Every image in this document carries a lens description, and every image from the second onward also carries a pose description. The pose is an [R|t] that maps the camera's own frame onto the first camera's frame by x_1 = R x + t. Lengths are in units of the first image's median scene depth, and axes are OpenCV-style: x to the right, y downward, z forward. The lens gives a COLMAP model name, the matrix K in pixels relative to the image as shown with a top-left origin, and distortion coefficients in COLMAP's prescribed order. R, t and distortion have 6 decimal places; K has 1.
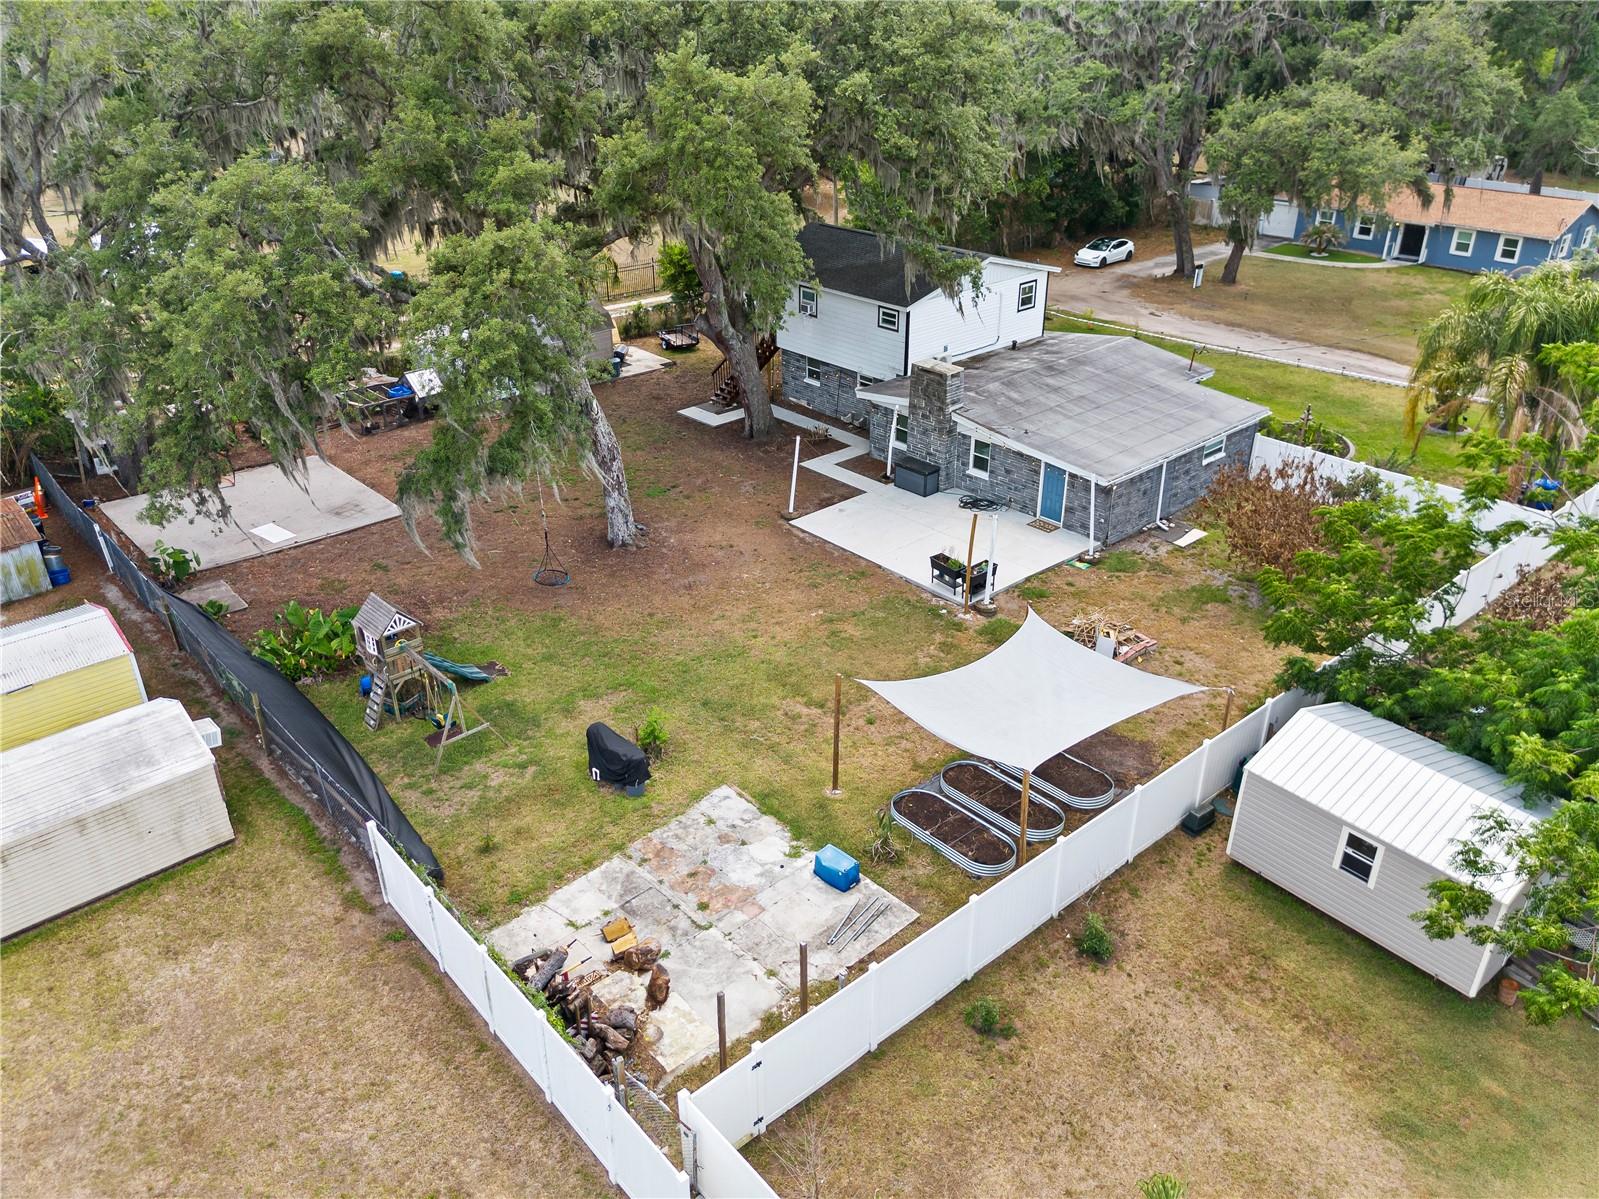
lens RADIAL K [[1191.6, 0, 795.9], [0, 1191.6, 601.7], [0, 0, 1]] dist [0.049645, -0.035597]
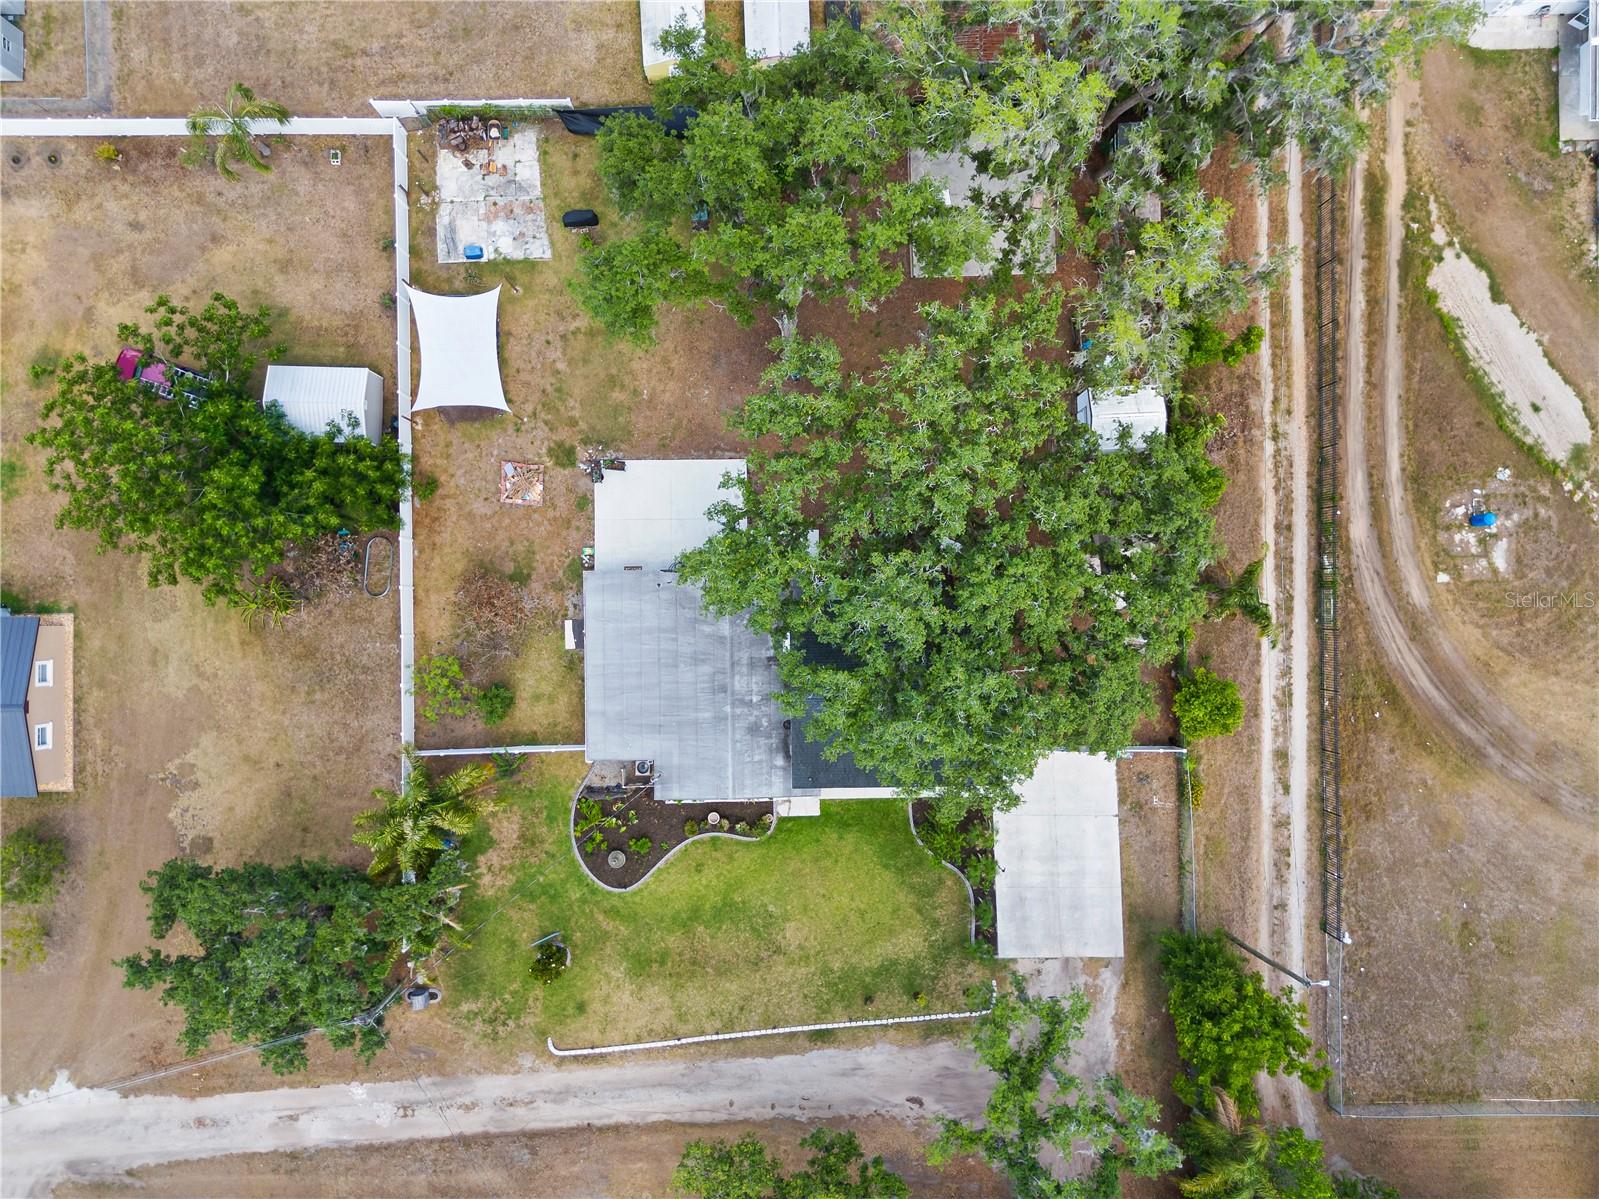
lens RADIAL K [[1191.6, 0, 787.6], [0, 1191.6, 608.3], [0, 0, 1]] dist [0.049645, -0.035597]
pose [[-0.647300, 0.762230, 0.002944, 0.109443], [-0.352157, -0.302479, 0.885715, -1.598092], [0.676009, 0.572287, 0.464220, 0.438086]]
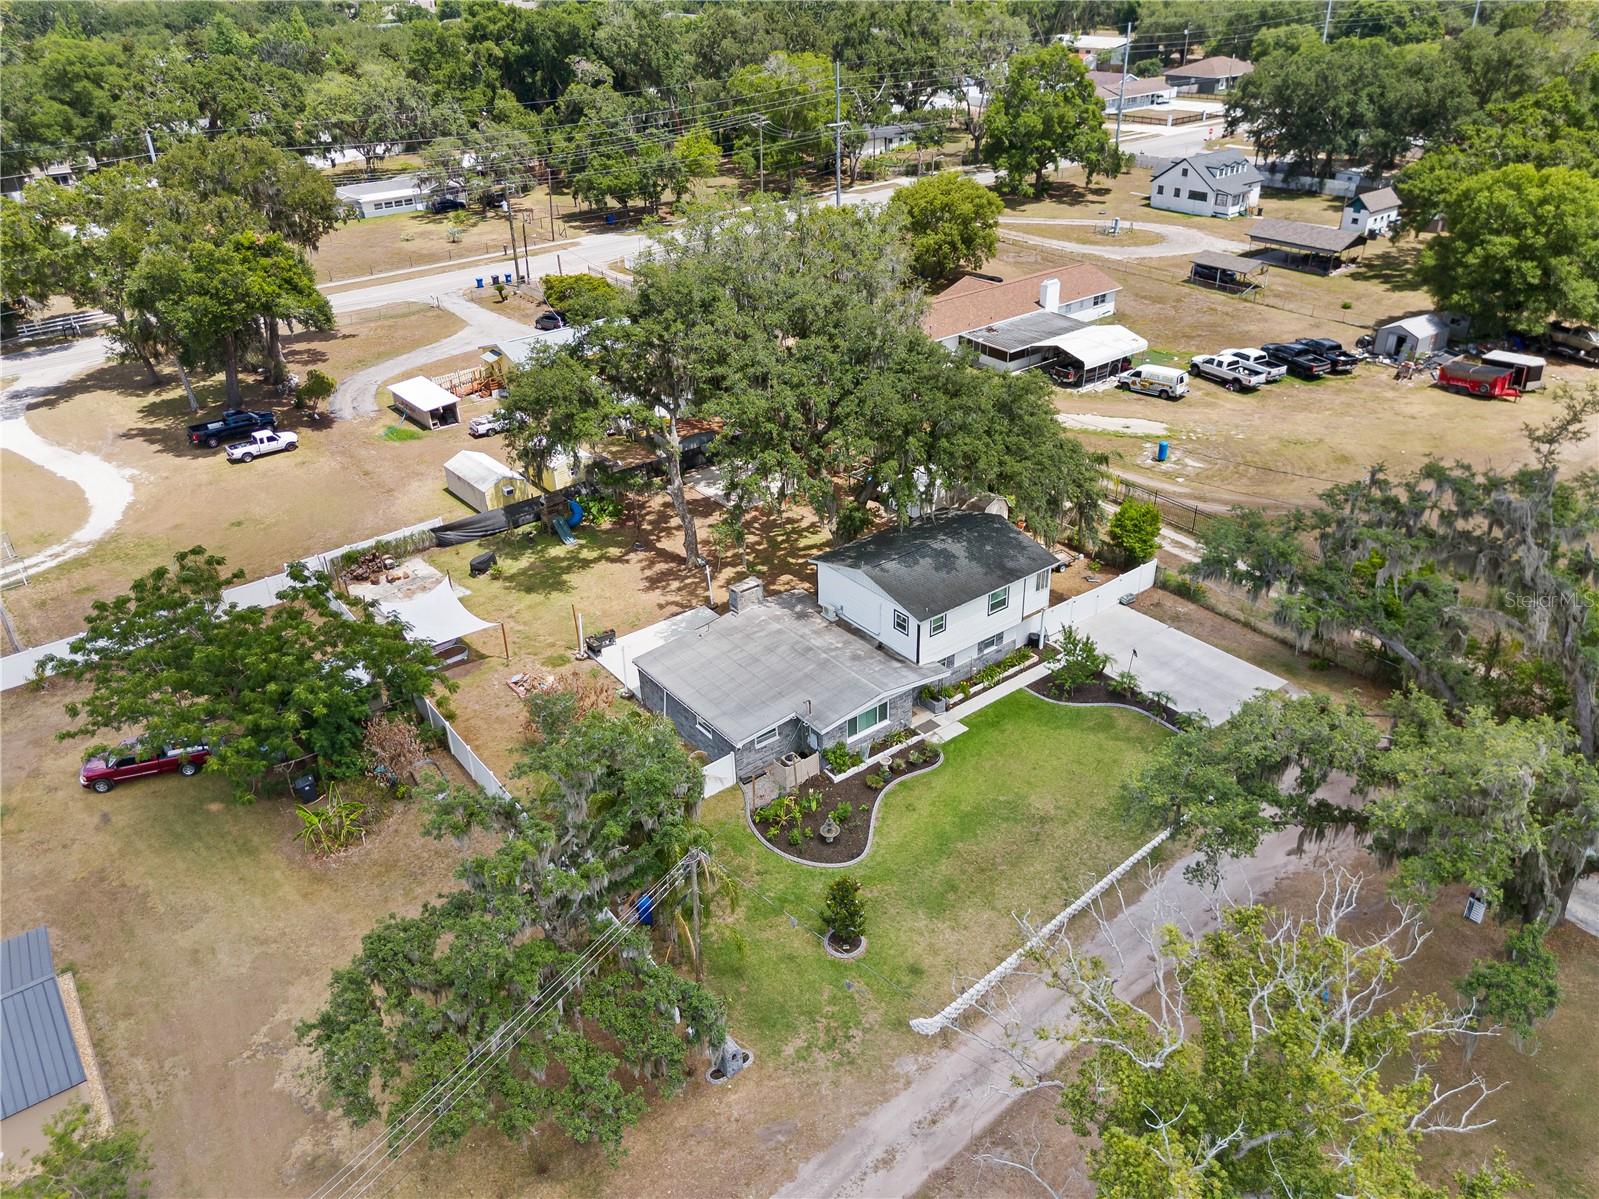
lens RADIAL K [[1191.6, 0, 790.1], [0, 1191.6, 593.5], [0, 0, 1]] dist [0.049645, -0.035597]
pose [[-0.069522, 0.499890, -0.863294, 1.581289], [-0.438380, 0.762043, 0.476564, -1.029166], [0.896097, 0.411582, 0.166163, 0.845948]]
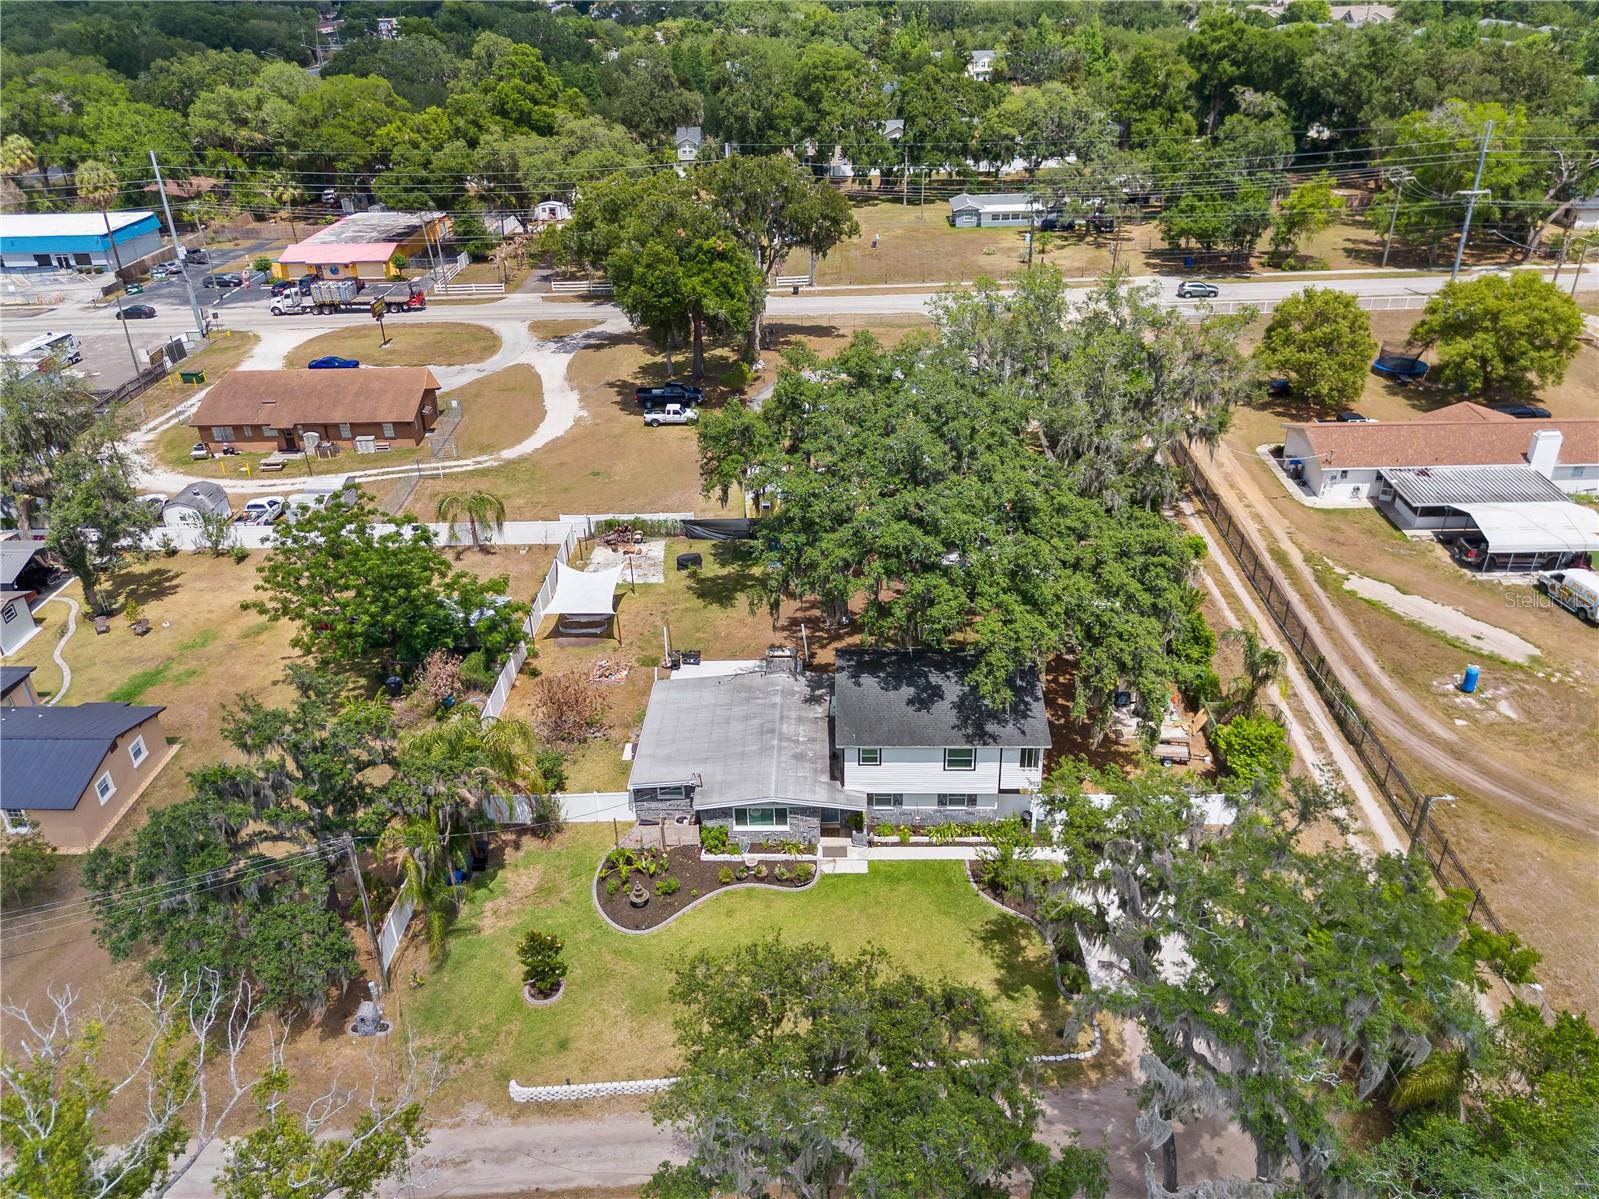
lens RADIAL K [[1191.6, 0, 796.8], [0, 1191.6, 595.4], [0, 0, 1]] dist [0.049645, -0.035597]
pose [[-0.680533, 0.379820, -0.626588, 1.162759], [-0.306399, 0.629281, 0.714230, -1.502205], [0.665579, 0.678043, -0.311870, 1.560534]]
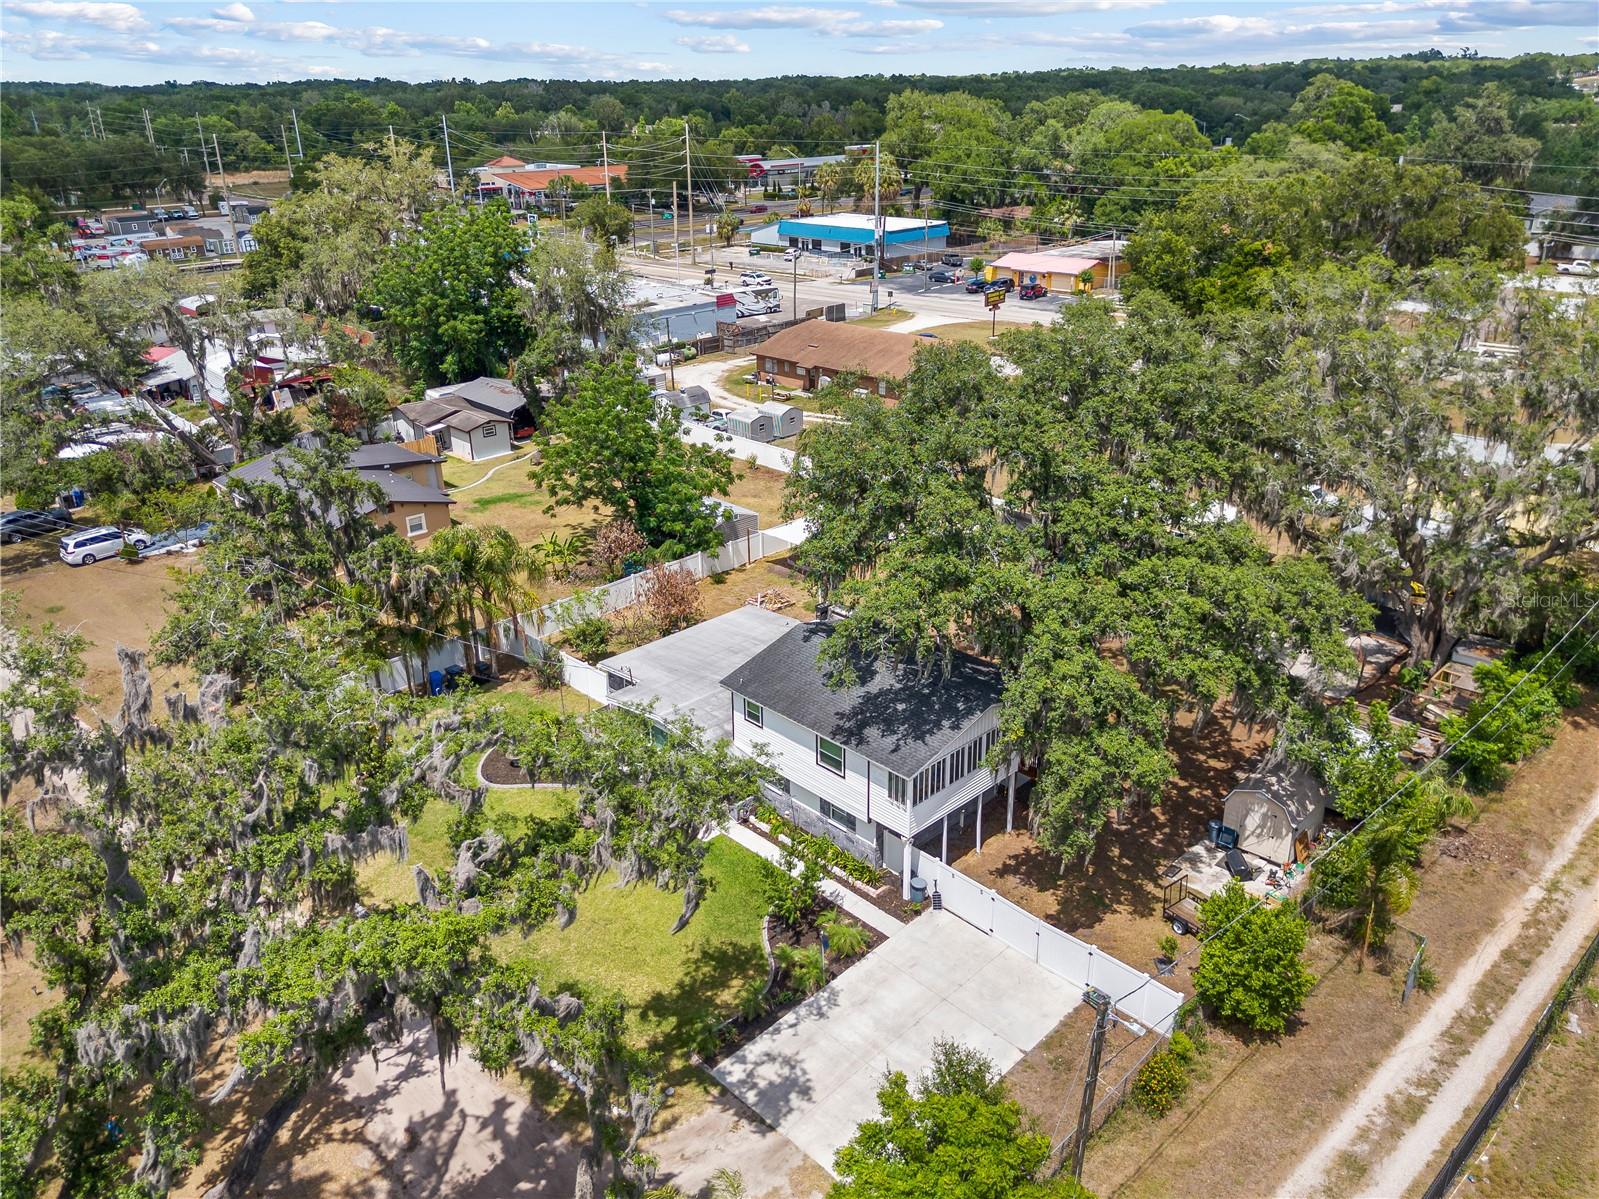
lens RADIAL K [[1191.6, 0, 793.9], [0, 1191.6, 600.9], [0, 0, 1]] dist [0.049645, -0.035597]
pose [[-0.998214, 0.052373, -0.028754, 0.232039], [0.010422, 0.626524, 0.779332, -1.369250], [0.058831, 0.777640, -0.625951, 1.974399]]
